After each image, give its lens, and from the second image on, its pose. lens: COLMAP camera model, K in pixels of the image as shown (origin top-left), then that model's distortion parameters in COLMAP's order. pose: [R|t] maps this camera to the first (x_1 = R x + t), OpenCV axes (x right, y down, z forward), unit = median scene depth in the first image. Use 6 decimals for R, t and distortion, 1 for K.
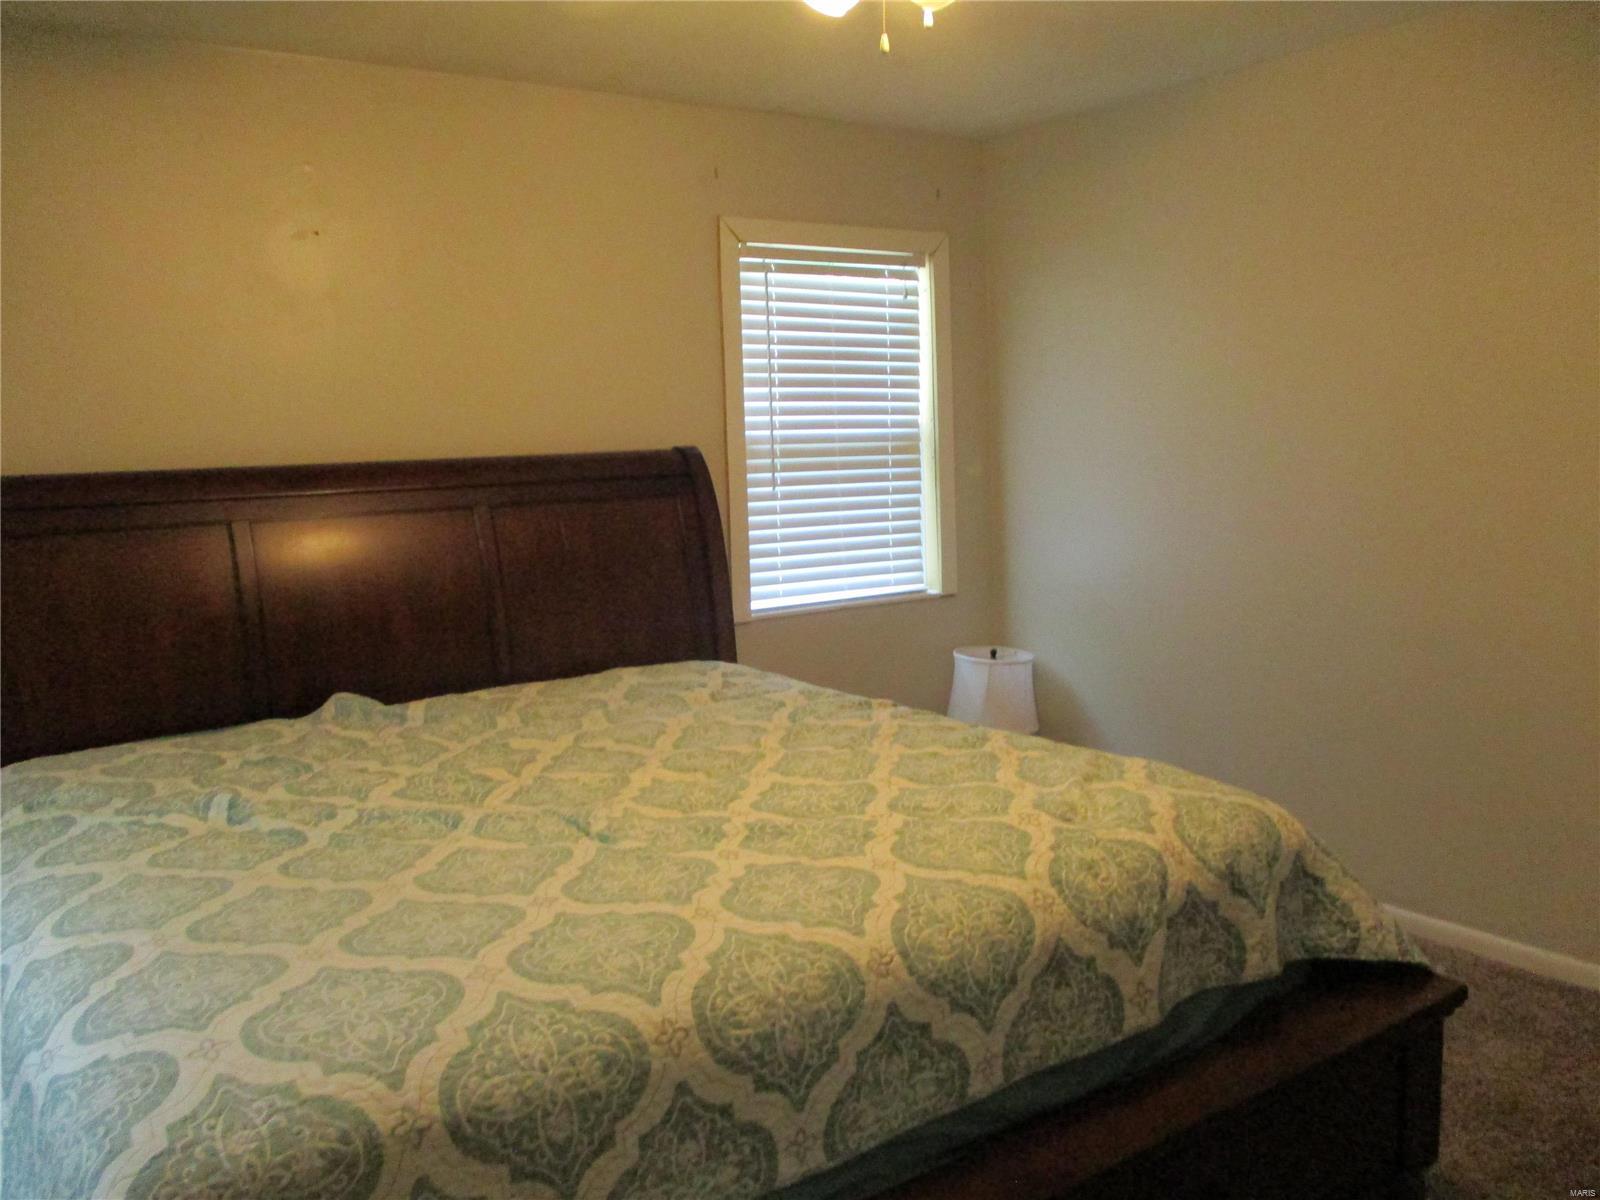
lens RADIAL K [[1312.4, 0, 809.7], [0, 1312.4, 578.1], [0, 0, 1]] dist [-0.033584, 0.007346]
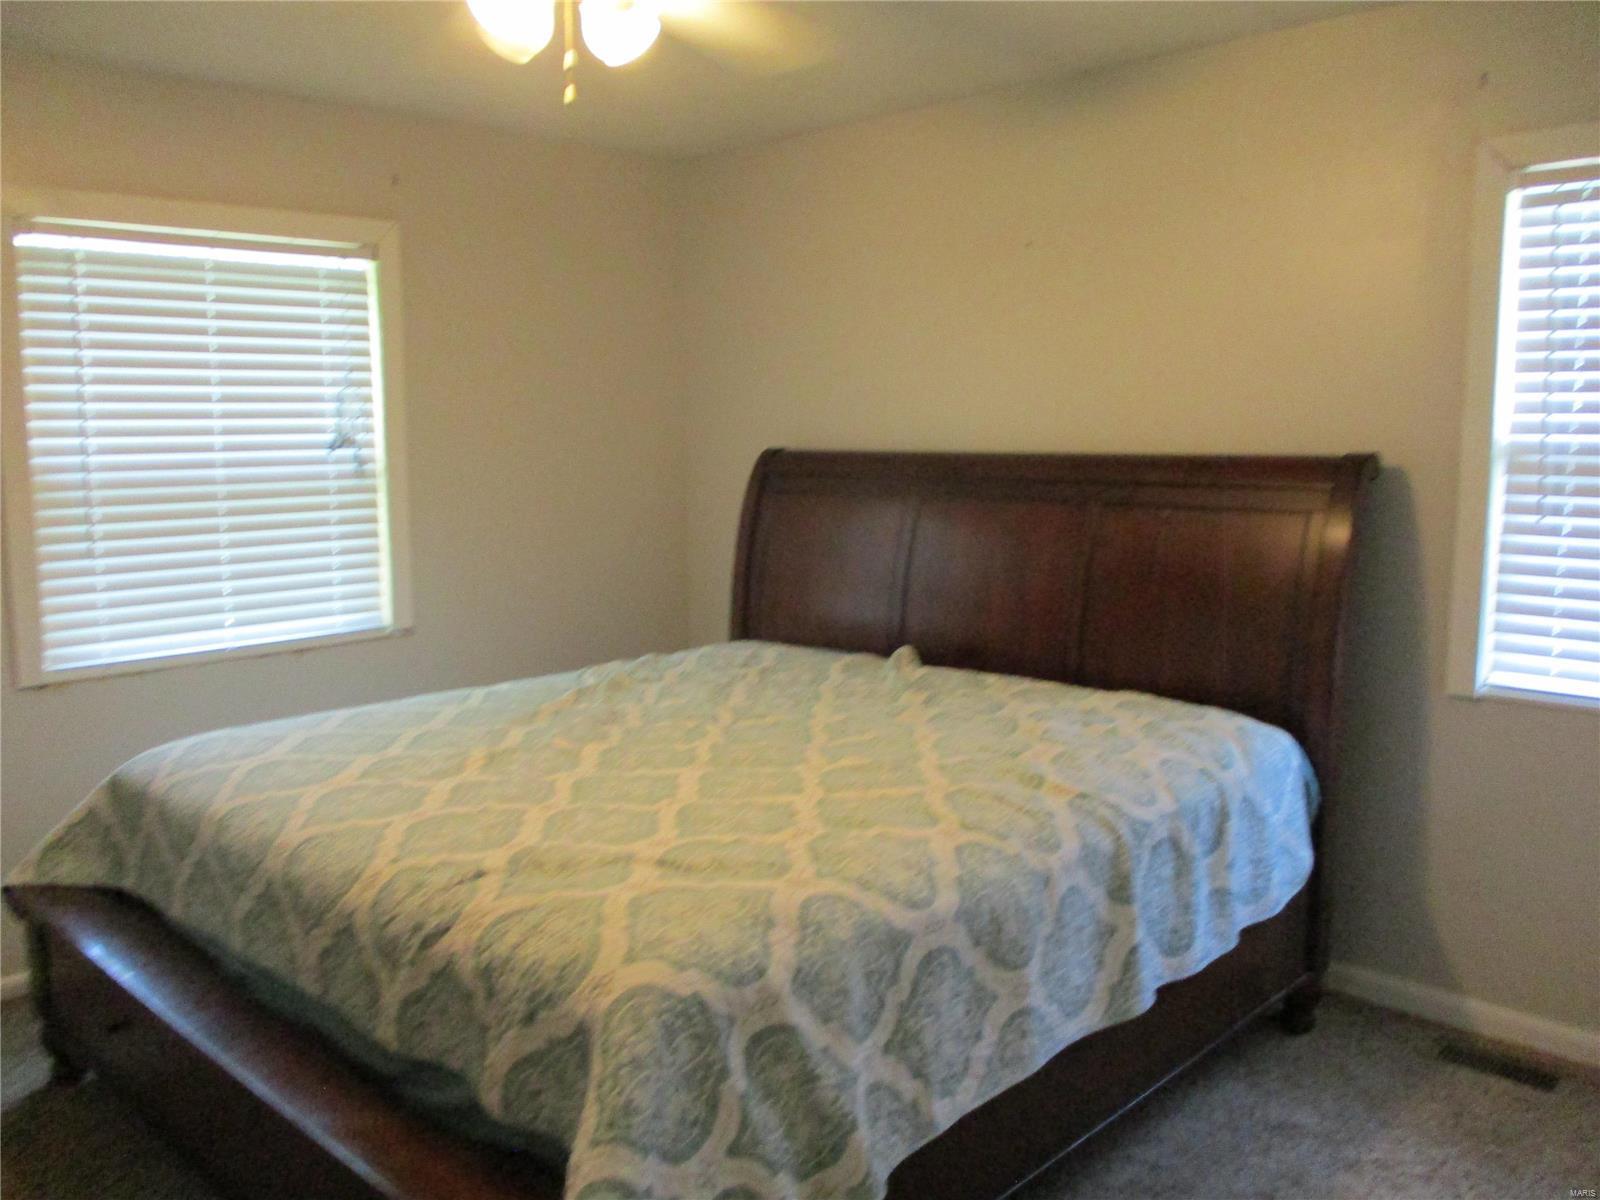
lens RADIAL K [[1312.4, 0, 809.7], [0, 1312.4, 578.1], [0, 0, 1]] dist [-0.033584, 0.007346]
pose [[0.201160, 0.145304, -0.968722, 0.776343], [-0.100135, 0.986807, 0.127223, -0.117425], [0.974427, 0.071411, 0.213056, 0.655274]]
